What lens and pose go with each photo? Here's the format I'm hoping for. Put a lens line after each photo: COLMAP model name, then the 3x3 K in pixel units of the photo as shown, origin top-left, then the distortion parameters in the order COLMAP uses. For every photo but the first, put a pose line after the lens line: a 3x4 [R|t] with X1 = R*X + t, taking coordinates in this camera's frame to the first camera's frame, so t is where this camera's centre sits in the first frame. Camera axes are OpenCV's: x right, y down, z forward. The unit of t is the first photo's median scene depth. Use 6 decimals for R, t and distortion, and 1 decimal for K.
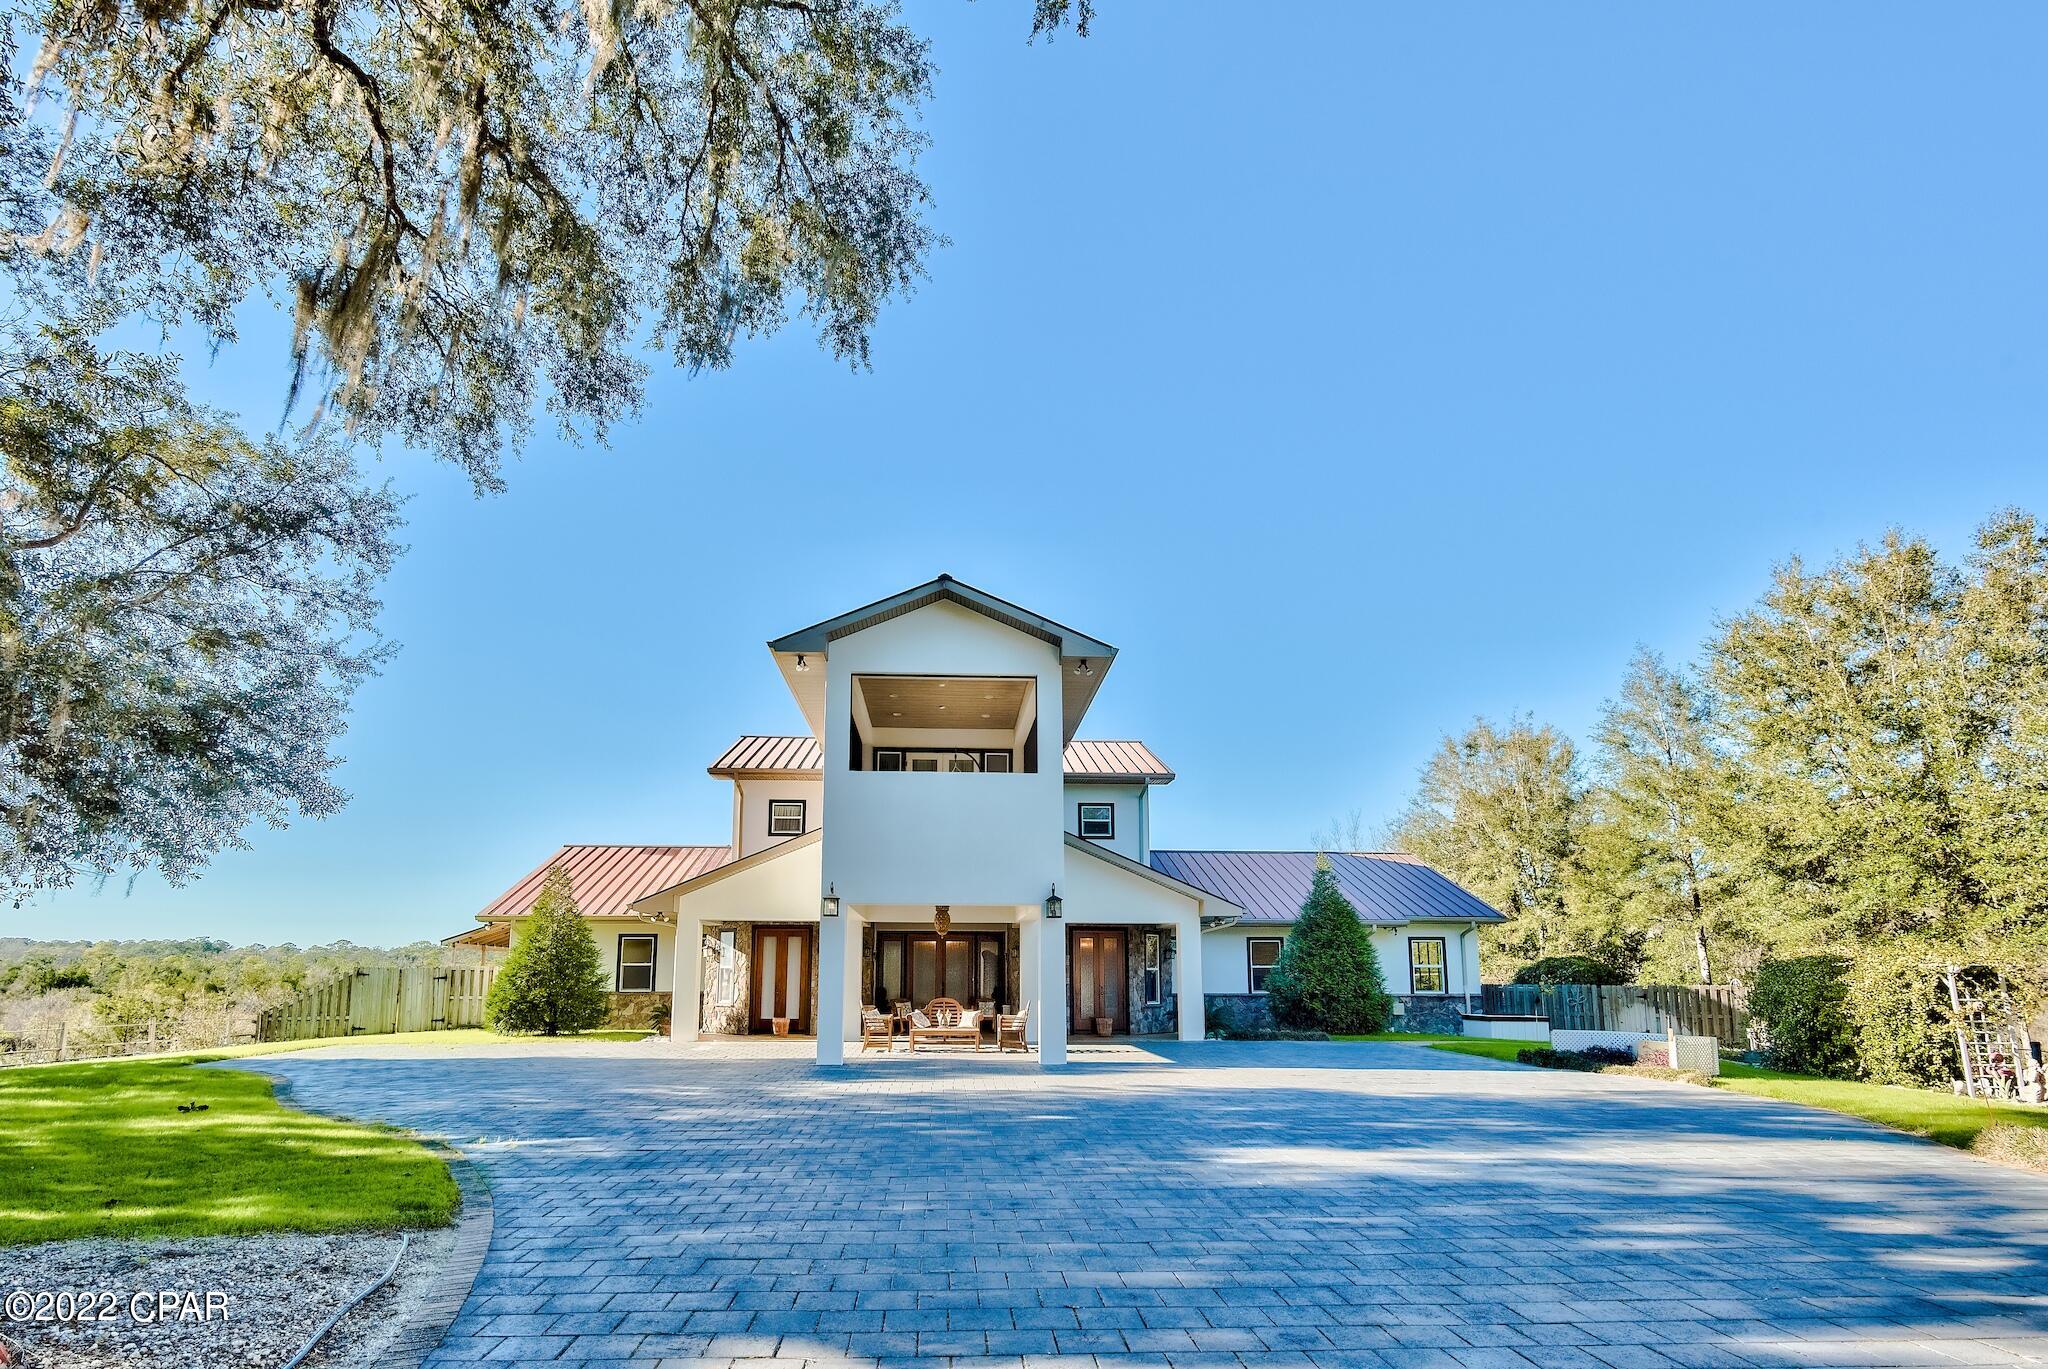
lens RADIAL K [[1066.5, 0, 1052.2], [0, 1066.5, 792.0], [0, 0, 1]] dist [-0.002322, -0.000034]
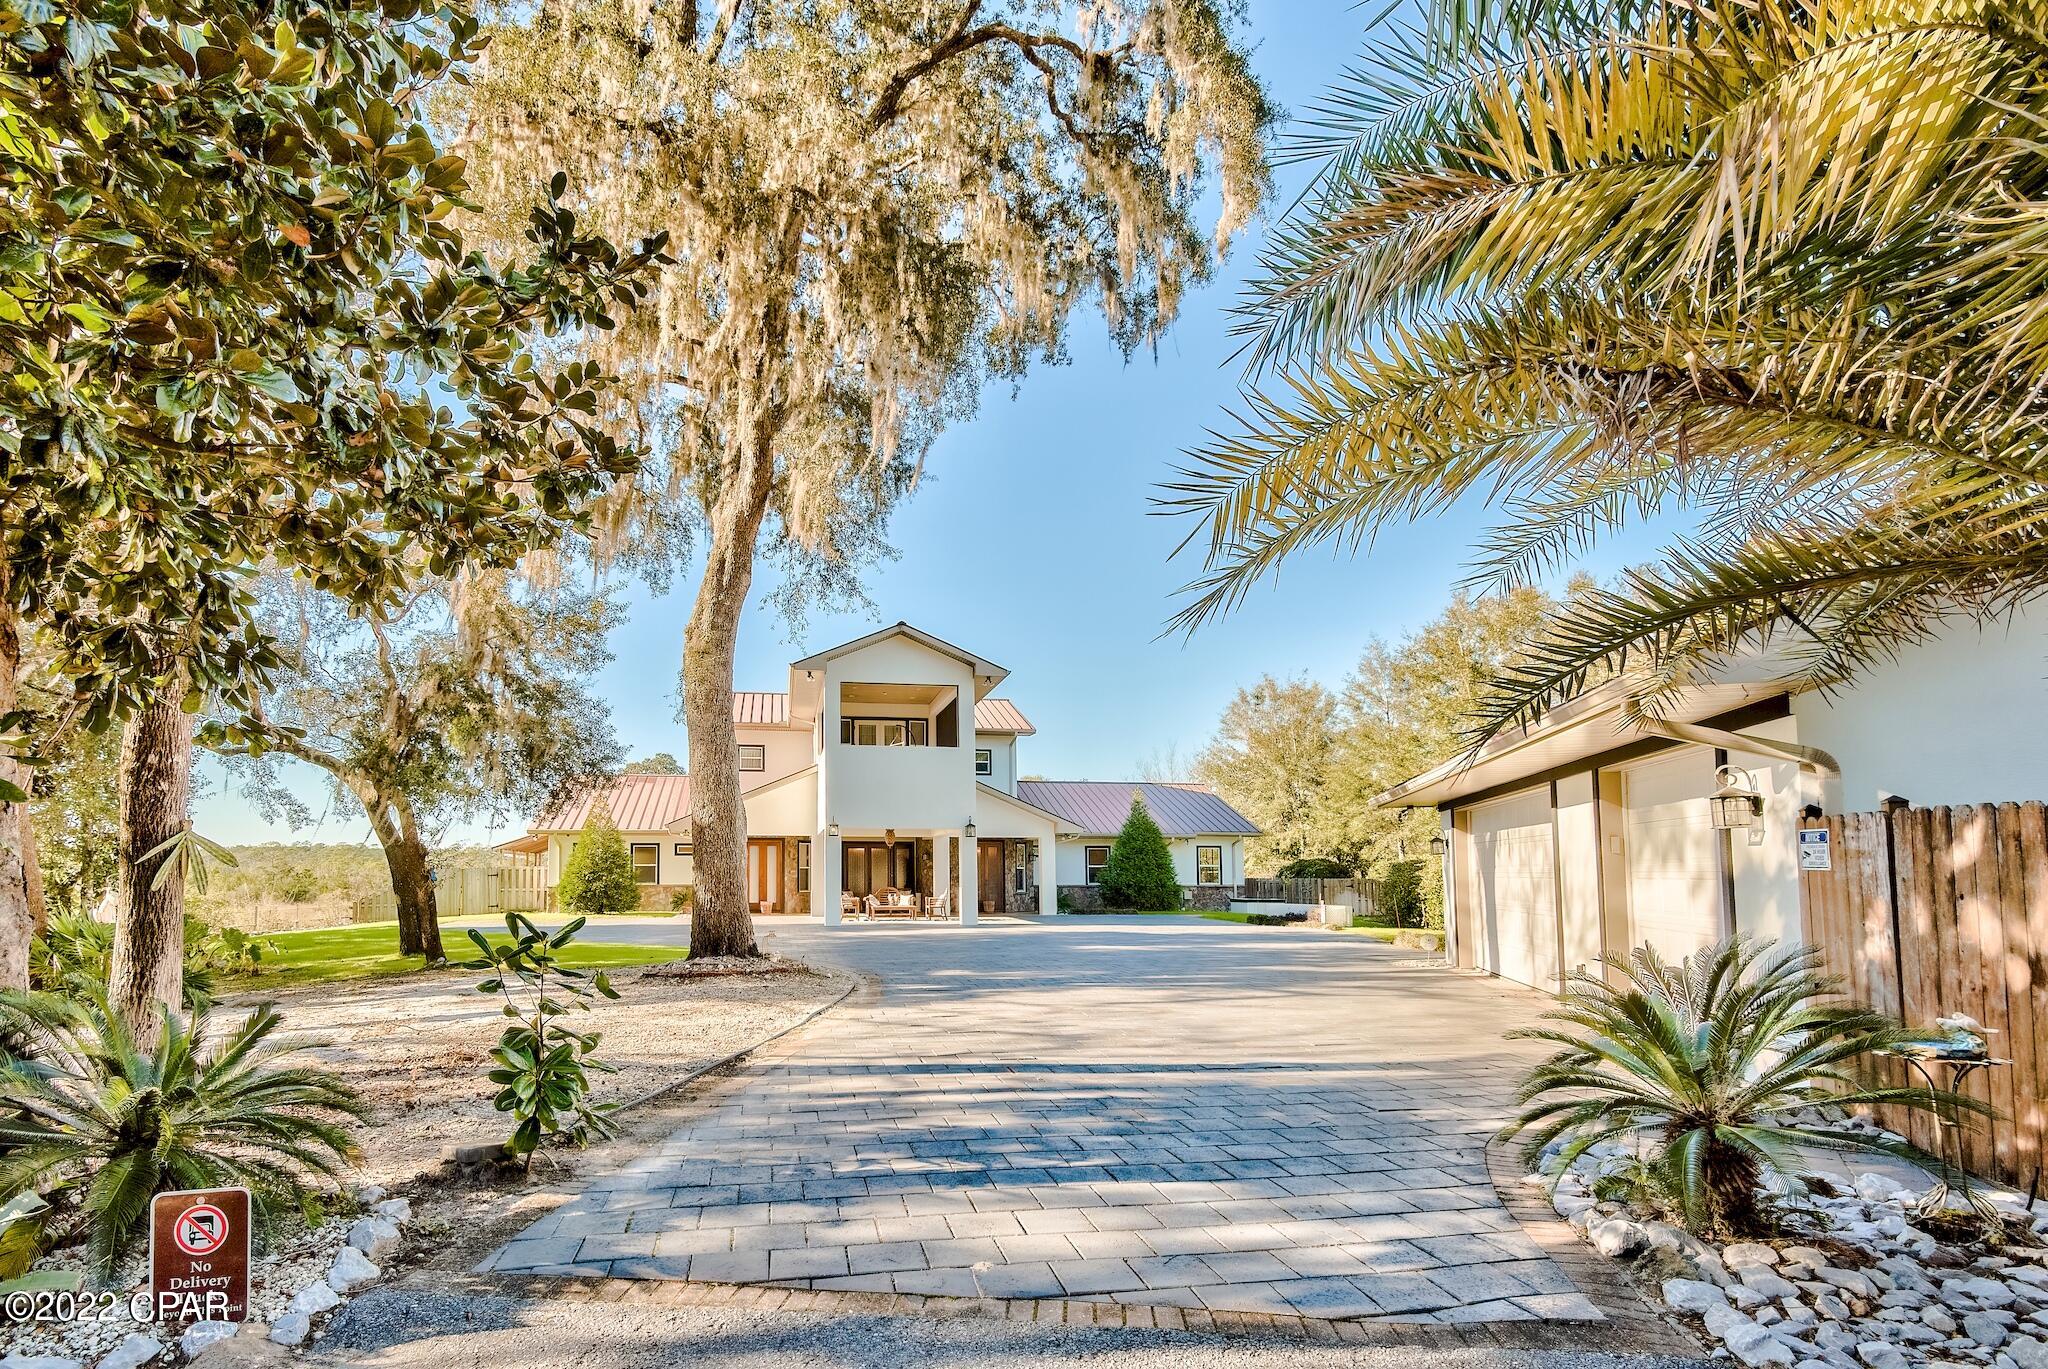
lens RADIAL K [[1034.9, 0, 960.7], [0, 1034.9, 768.9], [0, 0, 1]] dist [0.000218, 0.000042]
pose [[0.998005, 0.004622, 0.062964, -0.079362], [-0.008928, 0.997626, 0.068281, -0.066058], [-0.062499, -0.068707, 0.995677, -0.400561]]
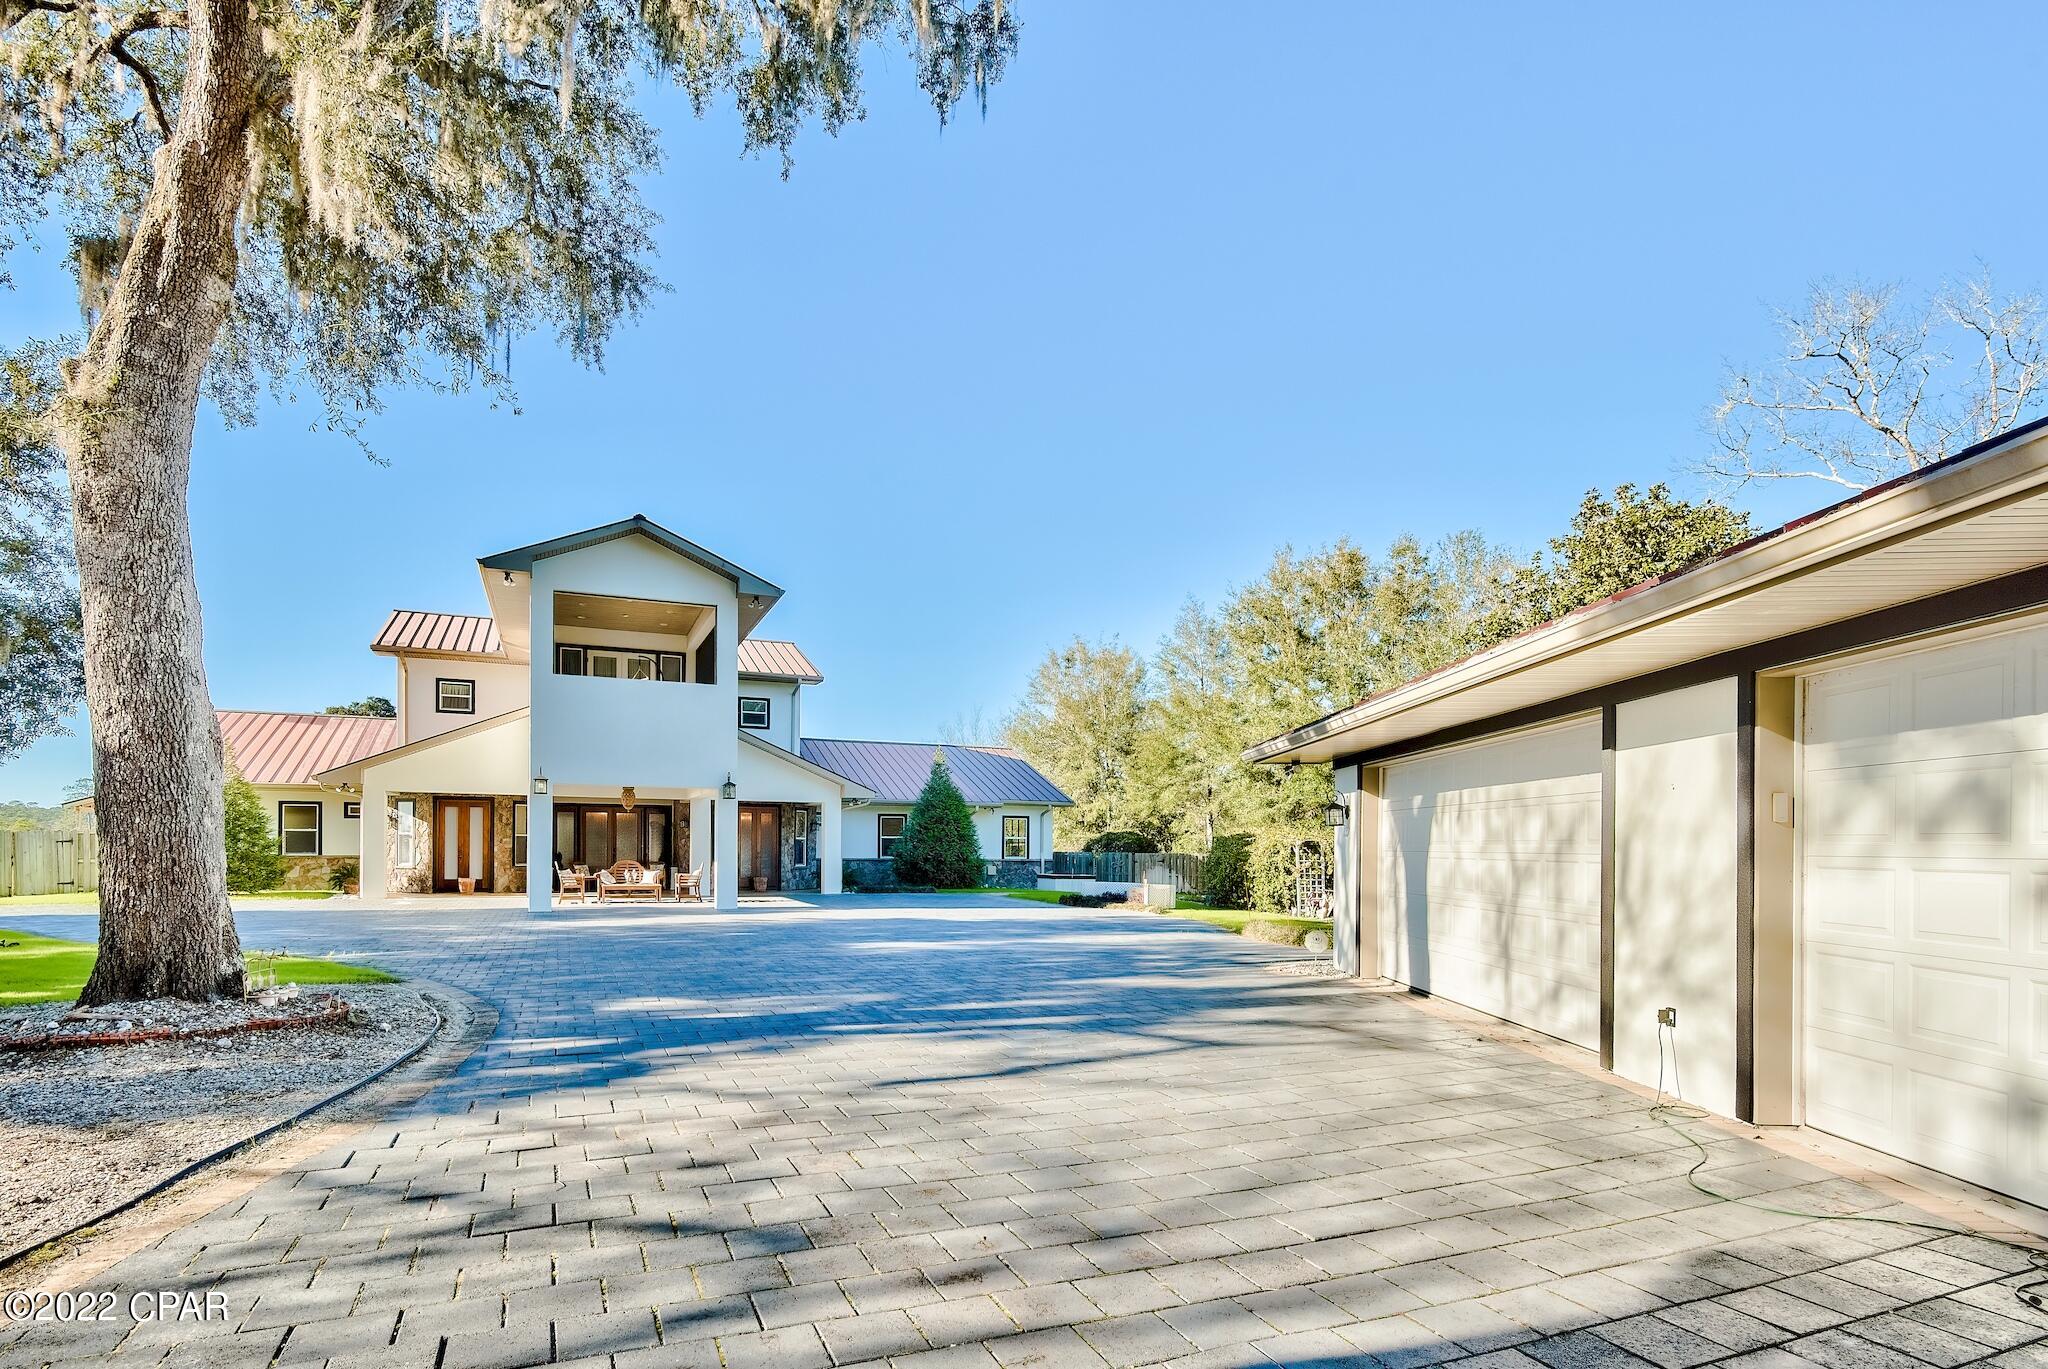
lens RADIAL K [[1036.4, 0, 1028.6], [0, 1036.4, 817.6], [0, 0, 1]] dist [-0.000099, 0.000277]
pose [[0.949222, 0.014721, 0.314263, -0.033768], [-0.059642, 0.989211, 0.133810, -0.034736], [-0.308902, -0.145758, 0.939858, -0.209839]]
